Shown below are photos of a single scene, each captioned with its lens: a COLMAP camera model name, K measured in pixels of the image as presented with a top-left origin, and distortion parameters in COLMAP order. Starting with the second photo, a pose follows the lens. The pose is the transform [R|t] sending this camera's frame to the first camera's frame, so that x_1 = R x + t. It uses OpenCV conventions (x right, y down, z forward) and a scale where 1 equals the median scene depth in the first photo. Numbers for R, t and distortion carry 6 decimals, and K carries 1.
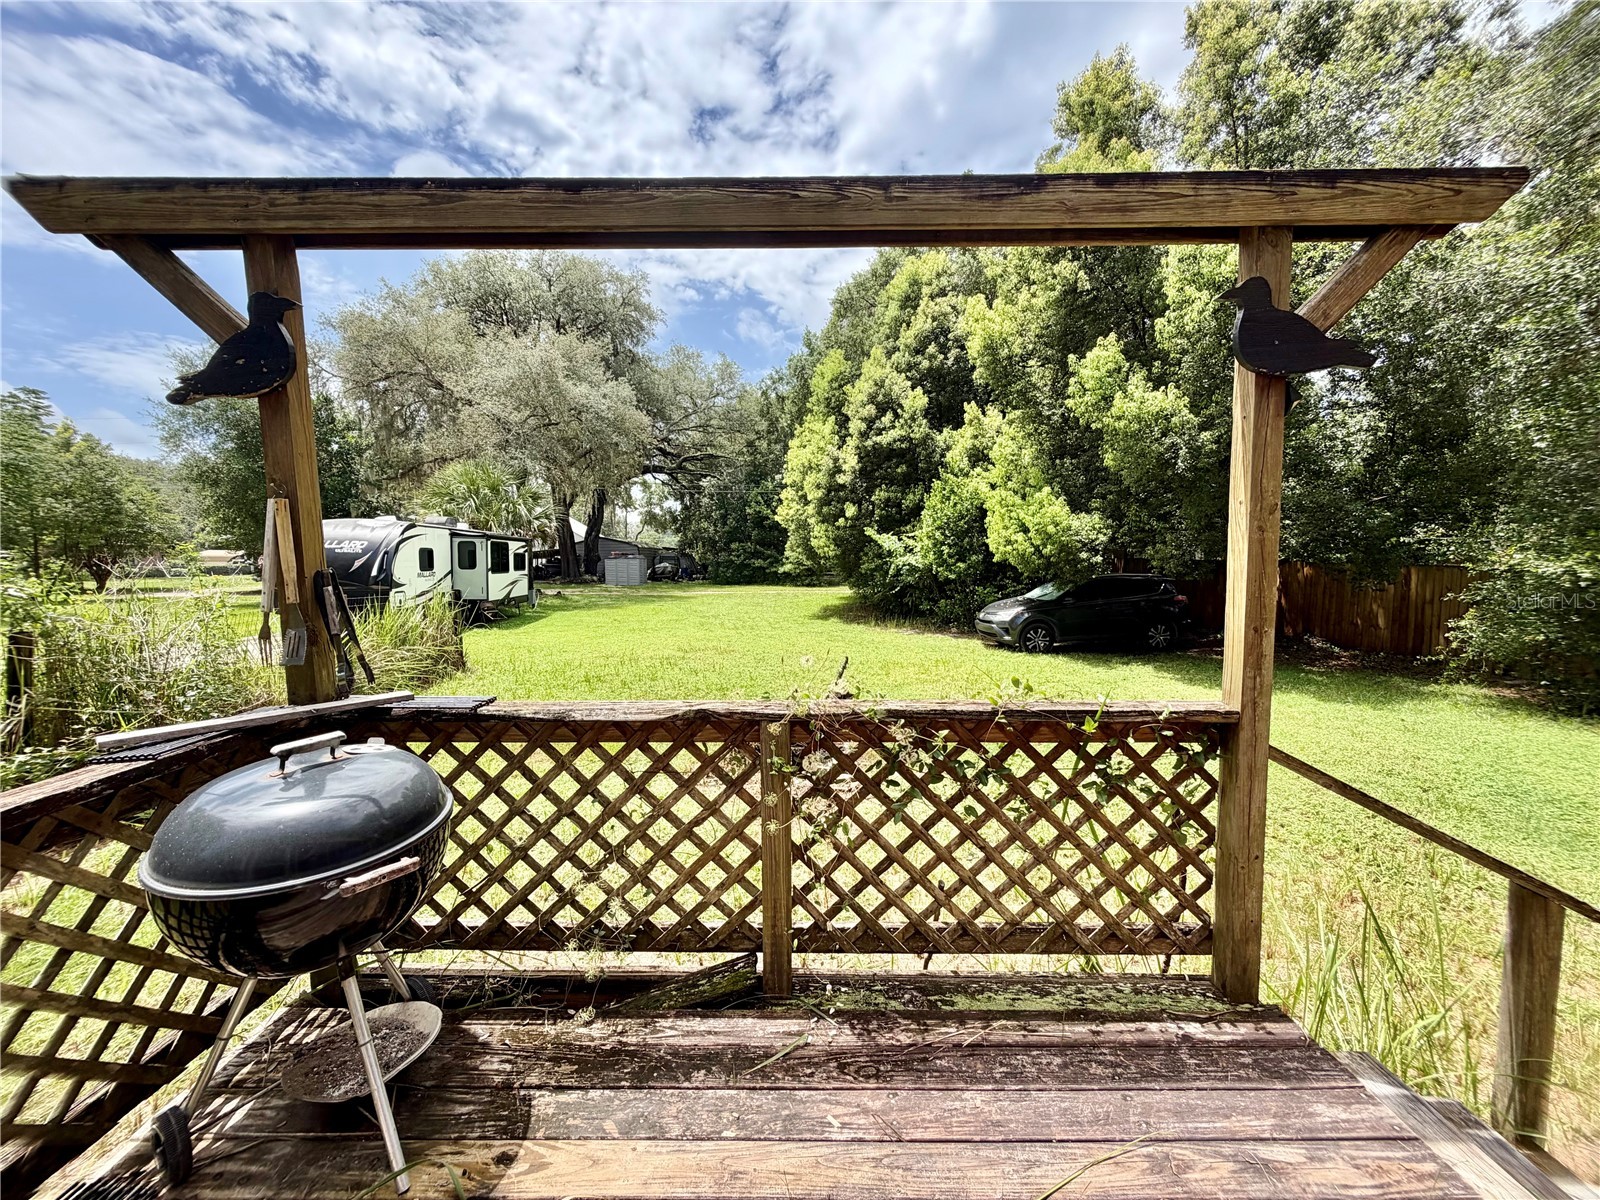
lens RADIAL K [[635.0, 0, 804.4], [0, 635.0, 606.3], [0, 0, 1]] dist [-0.000907, 0.000234]
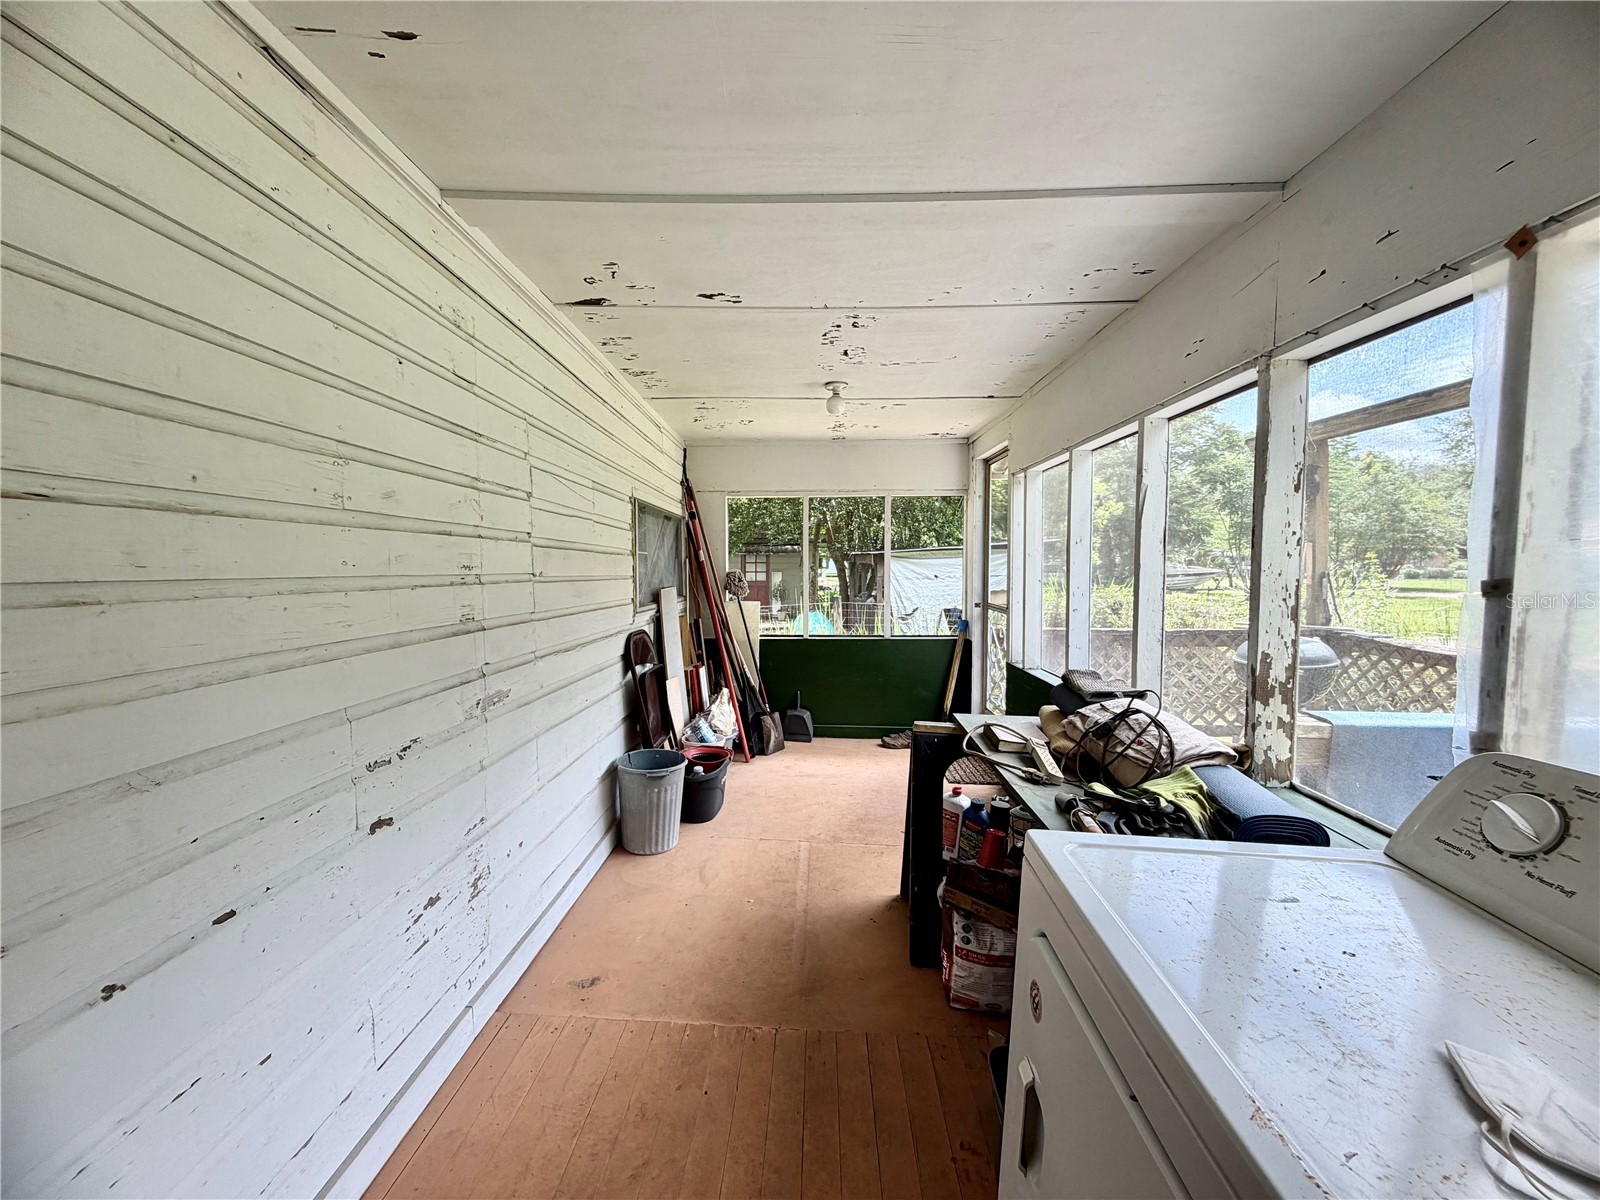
lens RADIAL K [[635.0, 0, 798.8], [0, 635.0, 603.8], [0, 0, 1]] dist [-0.000907, 0.000234]
pose [[-0.022213, 0.064368, -0.997679, 0.586498], [-0.070604, 0.995333, 0.065789, 0.015214], [0.997257, 0.071902, -0.017564, -0.323074]]
